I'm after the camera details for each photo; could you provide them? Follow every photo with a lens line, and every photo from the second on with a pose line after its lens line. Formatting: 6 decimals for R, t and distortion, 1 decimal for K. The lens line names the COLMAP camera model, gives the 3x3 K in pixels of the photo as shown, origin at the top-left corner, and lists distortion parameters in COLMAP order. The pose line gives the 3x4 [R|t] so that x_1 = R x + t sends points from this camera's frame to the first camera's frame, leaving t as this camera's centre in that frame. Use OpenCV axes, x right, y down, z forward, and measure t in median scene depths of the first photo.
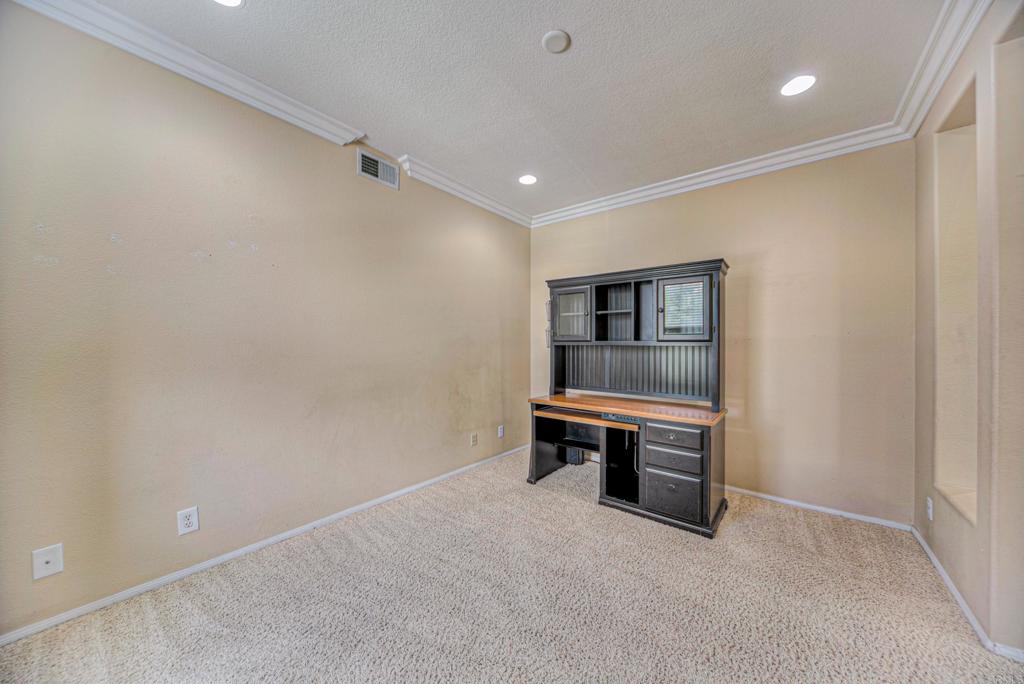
lens RADIAL K [[360.8, 0, 526.7], [0, 360.8, 349.0], [0, 0, 1]] dist [-0.002092, 0.000993]
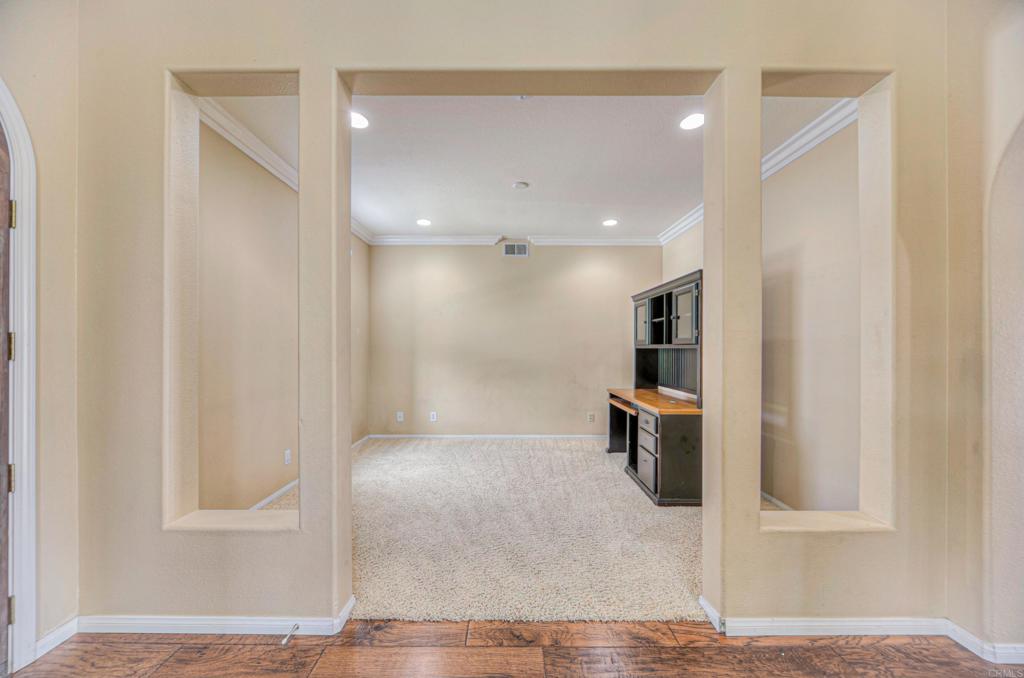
lens RADIAL K [[381.6, 0, 493.4], [0, 381.6, 348.4], [0, 0, 1]] dist [-0.008021, 0.000092]
pose [[0.603203, -0.003416, -0.797580, 0.915945], [-0.005900, 0.999944, -0.008745, 0.005050], [0.797566, 0.009981, 0.603149, -0.189156]]
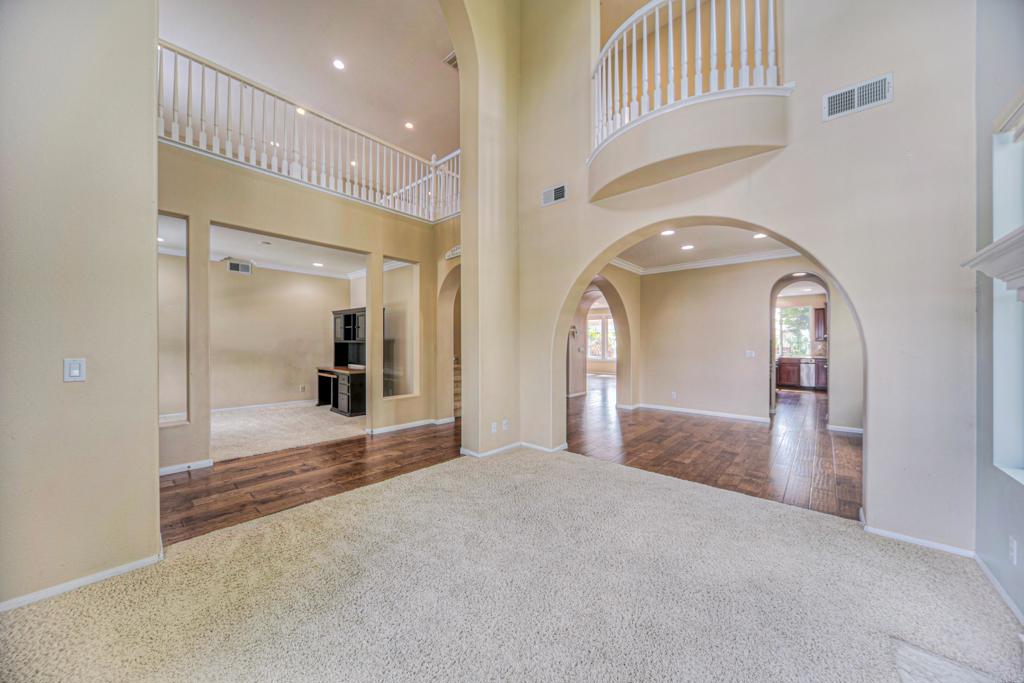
lens RADIAL K [[360.8, 0, 511.9], [0, 360.8, 351.5], [0, 0, 1]] dist [-0.002092, 0.000993]
pose [[0.996737, 0.003488, -0.080640, 1.403177], [-0.002609, 0.999936, 0.011012, 0.018363], [0.080673, -0.010766, 0.996682, -1.090933]]
